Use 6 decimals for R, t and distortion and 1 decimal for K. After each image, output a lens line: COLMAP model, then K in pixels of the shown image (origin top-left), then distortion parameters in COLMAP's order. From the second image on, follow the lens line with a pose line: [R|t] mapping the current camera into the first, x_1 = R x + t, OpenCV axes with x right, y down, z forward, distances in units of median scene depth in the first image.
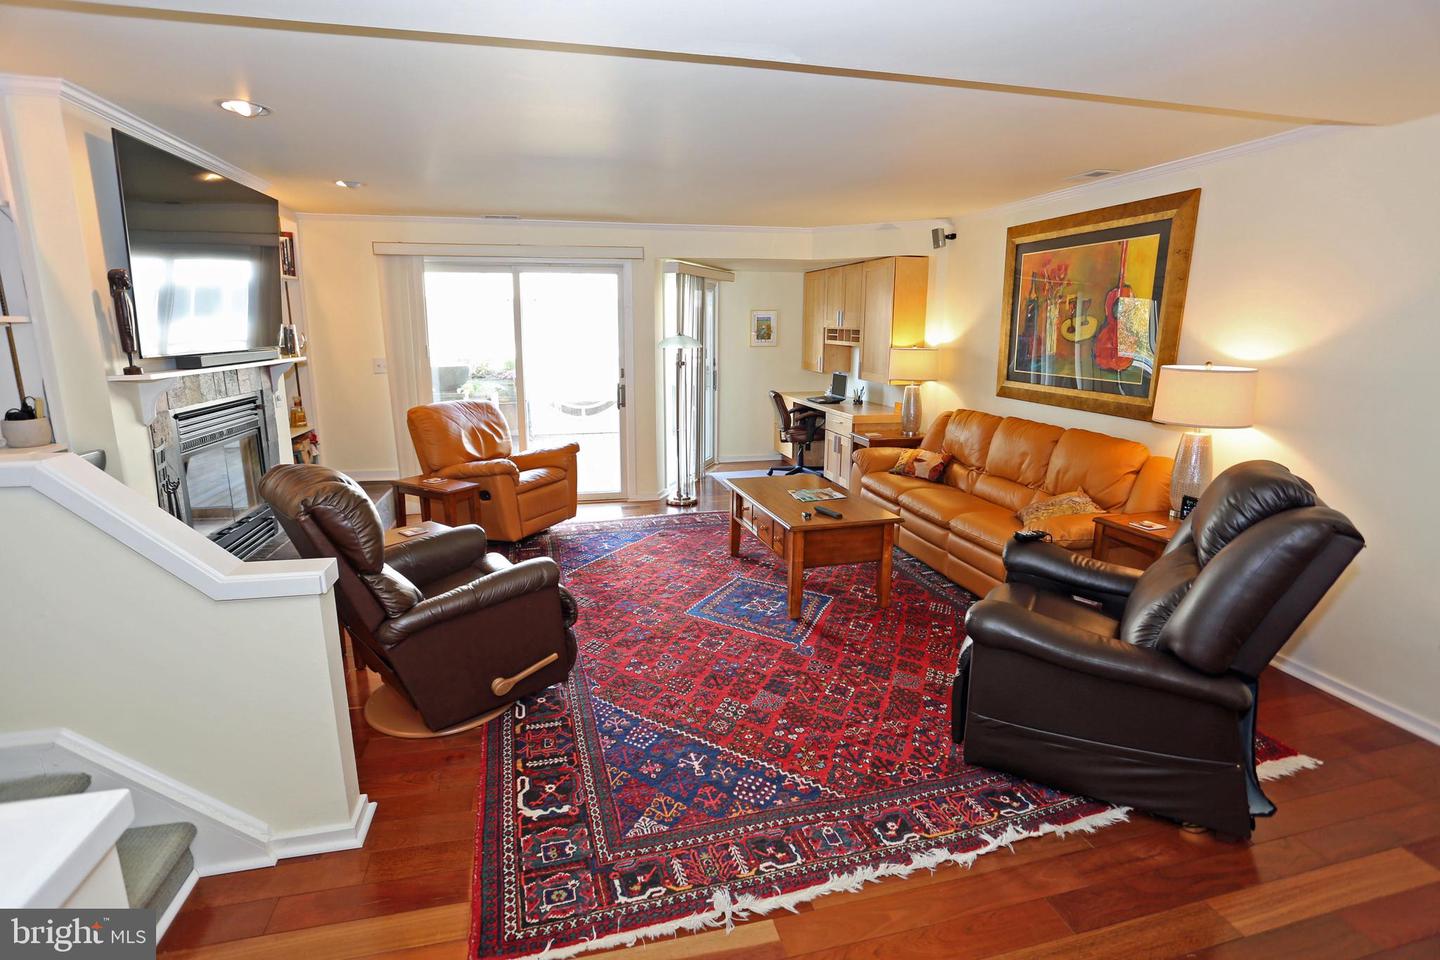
lens RADIAL K [[701.5, 0, 723.4], [0, 701.5, 477.2], [0, 0, 1]] dist [-0.081642, 0.037404]
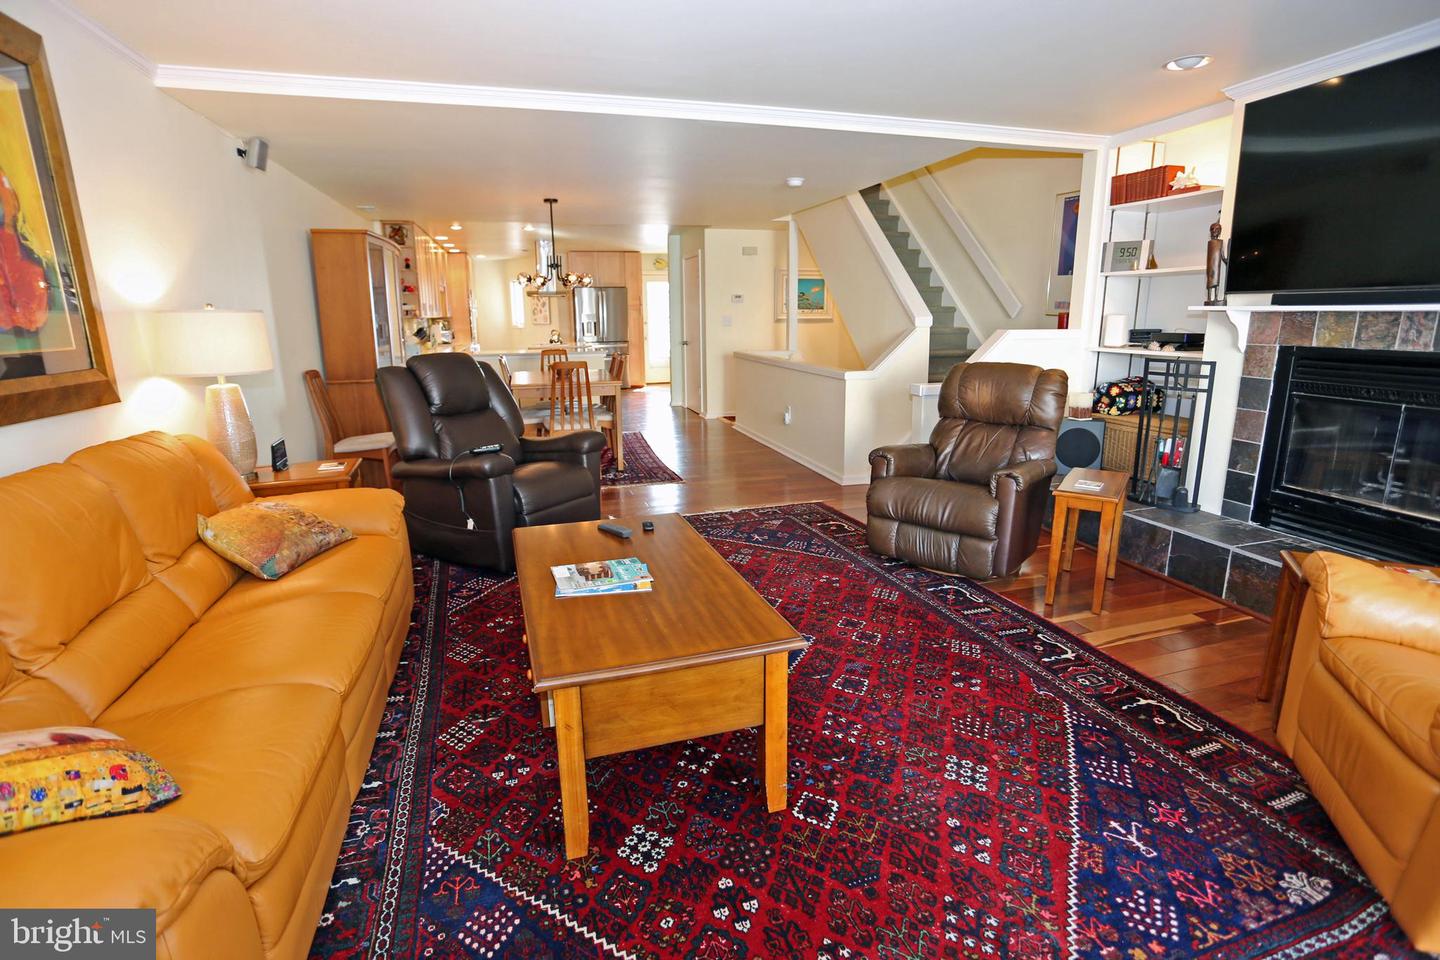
lens RADIAL K [[701.5, 0, 723.4], [0, 701.5, 477.2], [0, 0, 1]] dist [-0.081642, 0.037404]
pose [[-0.998989, 0.016201, -0.041931, 0.062020], [-0.003349, 0.903375, 0.428839, -0.248191], [0.044827, 0.428546, -0.902407, 1.375192]]
